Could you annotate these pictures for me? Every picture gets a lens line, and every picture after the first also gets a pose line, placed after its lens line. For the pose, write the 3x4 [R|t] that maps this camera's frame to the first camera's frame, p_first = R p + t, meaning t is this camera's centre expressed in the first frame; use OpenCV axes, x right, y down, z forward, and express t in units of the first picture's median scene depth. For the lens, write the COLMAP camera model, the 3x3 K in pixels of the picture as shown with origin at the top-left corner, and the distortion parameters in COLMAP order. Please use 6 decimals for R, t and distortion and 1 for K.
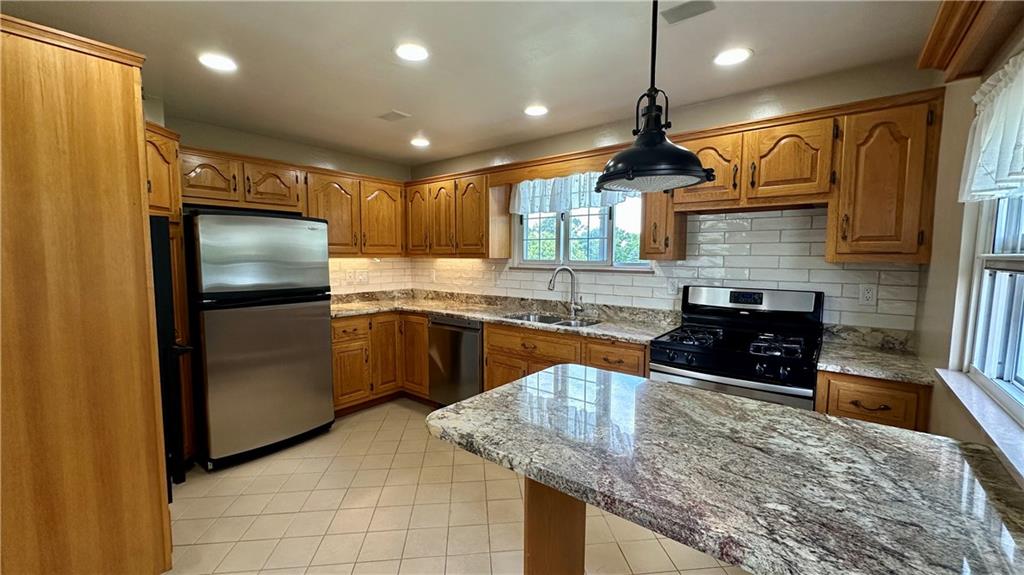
lens RADIAL K [[409.7, 0, 512.6], [0, 409.7, 289.2], [0, 0, 1]] dist [-0.001209, 0.000167]
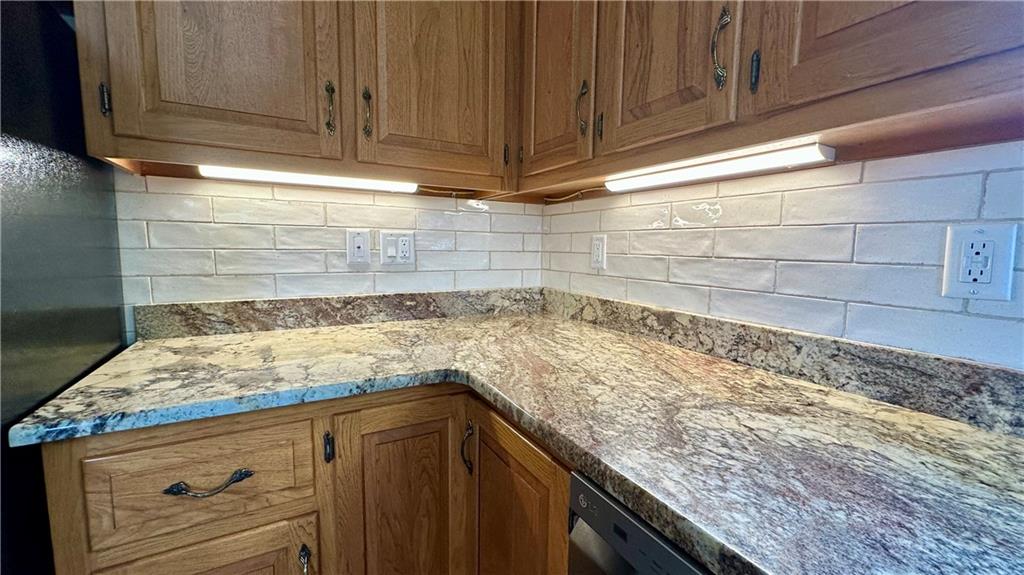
lens RADIAL K [[409.7, 0, 513.3], [0, 409.7, 287.4], [0, 0, 1]] dist [-0.001209, 0.000167]
pose [[0.927886, 0.049543, -0.369559, -0.177760], [-0.043142, 0.998742, 0.025569, -0.013874], [0.370361, -0.007782, 0.928855, 0.873664]]
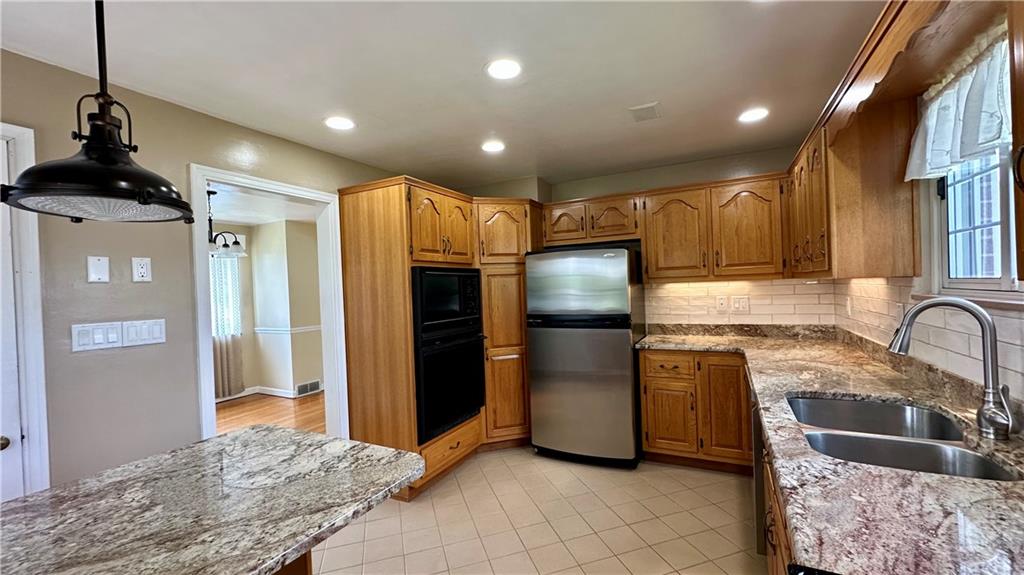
lens RADIAL K [[409.7, 0, 512.3], [0, 409.7, 288.5], [0, 0, 1]] dist [-0.001209, 0.000167]
pose [[0.199268, -0.006089, -0.979926, 0.394957], [-0.041415, 0.999035, -0.014630, -0.038676], [0.979070, 0.043499, 0.198823, 0.502744]]
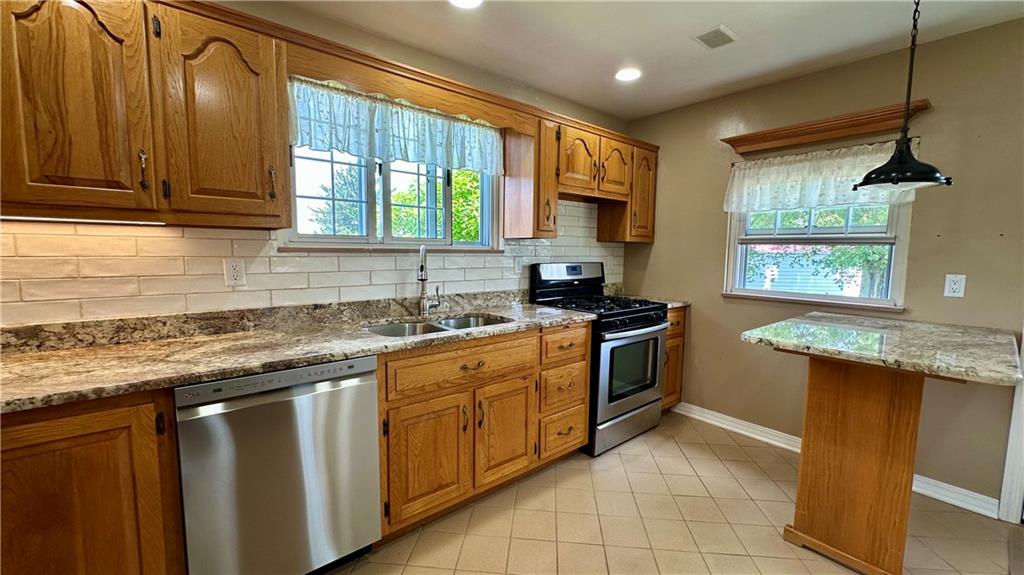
lens RADIAL K [[409.7, 0, 513.9], [0, 409.7, 288.3], [0, 0, 1]] dist [-0.001209, 0.000167]
pose [[0.187278, -0.093157, 0.977880, -0.492232], [0.069053, 0.994279, 0.081495, -0.027885], [-0.979877, 0.052264, 0.192640, 0.685465]]
